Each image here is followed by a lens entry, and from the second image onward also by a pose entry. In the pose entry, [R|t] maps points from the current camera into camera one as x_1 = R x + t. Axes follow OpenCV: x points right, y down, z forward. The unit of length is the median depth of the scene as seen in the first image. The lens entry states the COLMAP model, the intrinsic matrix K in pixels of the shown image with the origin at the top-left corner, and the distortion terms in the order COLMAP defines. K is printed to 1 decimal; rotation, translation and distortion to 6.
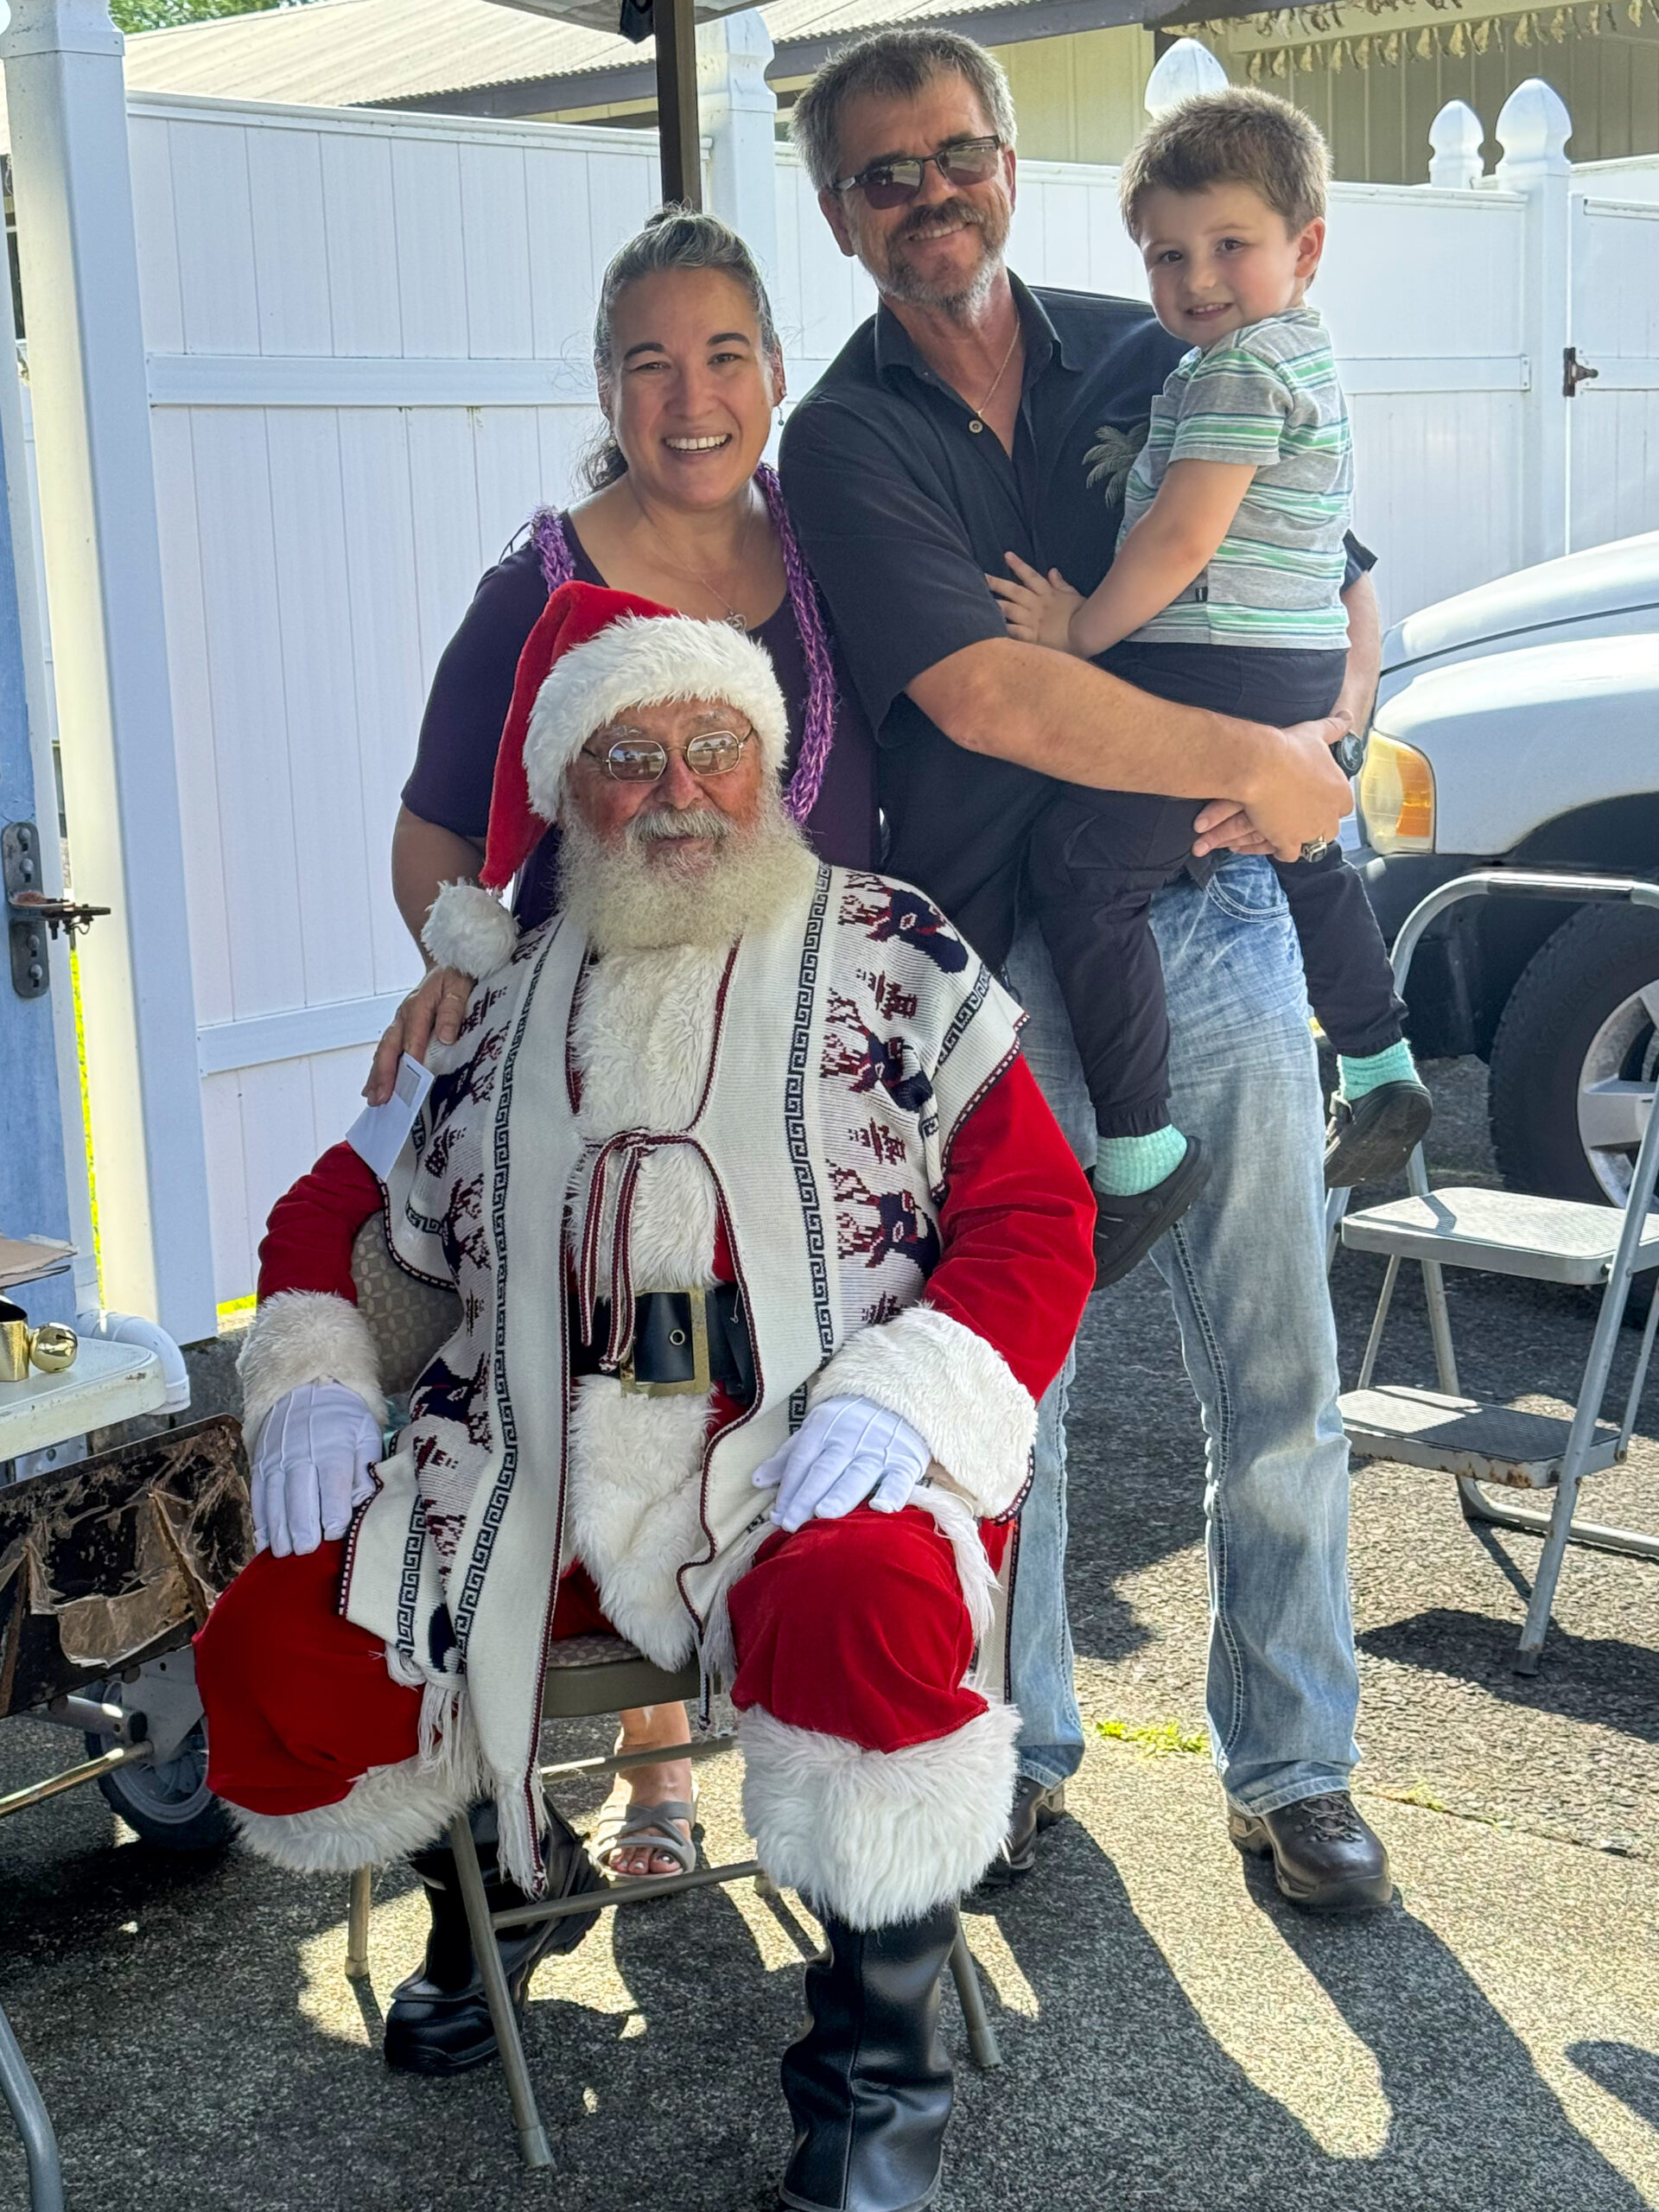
lens RADIAL K [[3316.0, 0, 834.1], [0, 3316.0, 1110.9], [0, 0, 1]] dist [-0.042757, 0.000000]
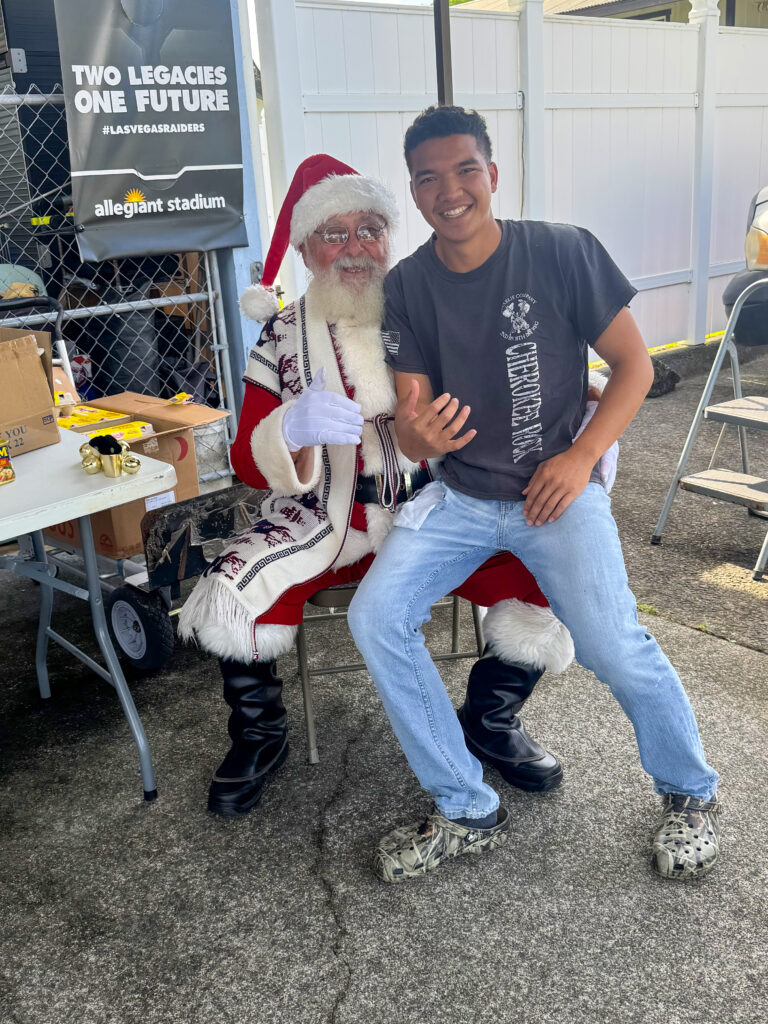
lens RADIAL K [[948.5, 0, 422.6], [0, 948.5, 521.2], [0, 0, 1]] dist [0.011237, 0.000000]
pose [[0.980966, 0.053327, -0.186716, 0.105478], [-0.019306, 0.983571, 0.179484, -0.020272], [0.193220, -0.172463, 0.965879, 0.238024]]
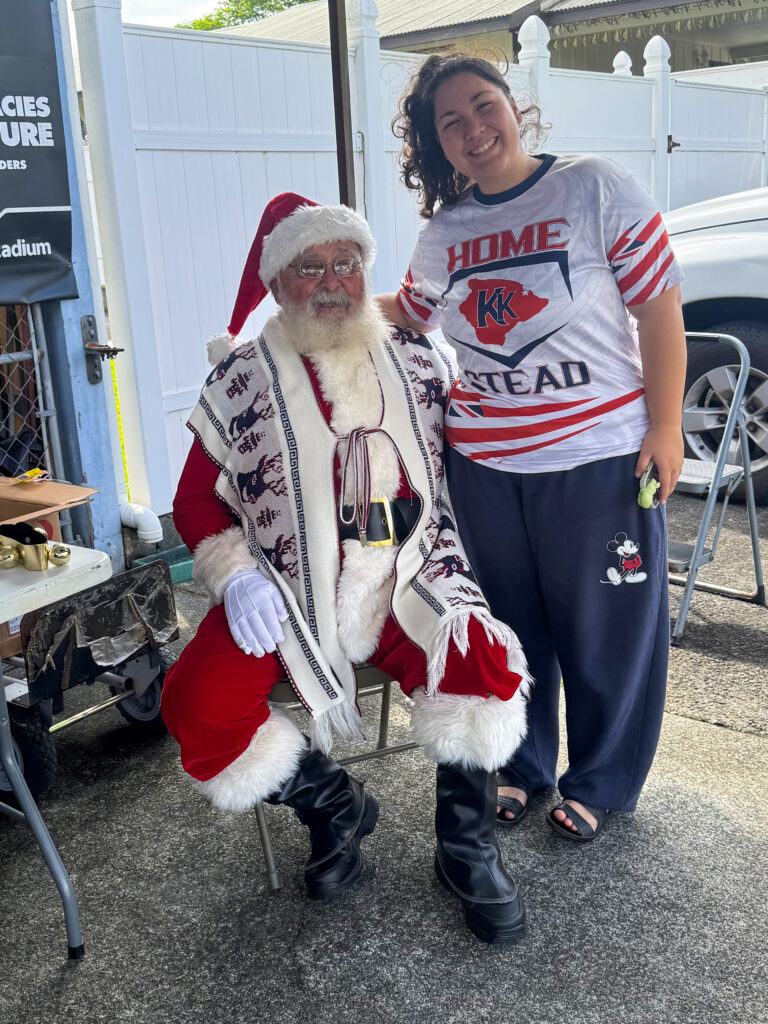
lens RADIAL K [[1097.9, 0, 400.7], [0, 1097.9, 506.8], [0, 0, 1]] dist [-0.005272, 0.000000]
pose [[0.999965, -0.007207, -0.004265, -0.001605], [0.007560, 0.995968, 0.089385, -0.019735], [0.003603, -0.089414, 0.995988, 0.204523]]
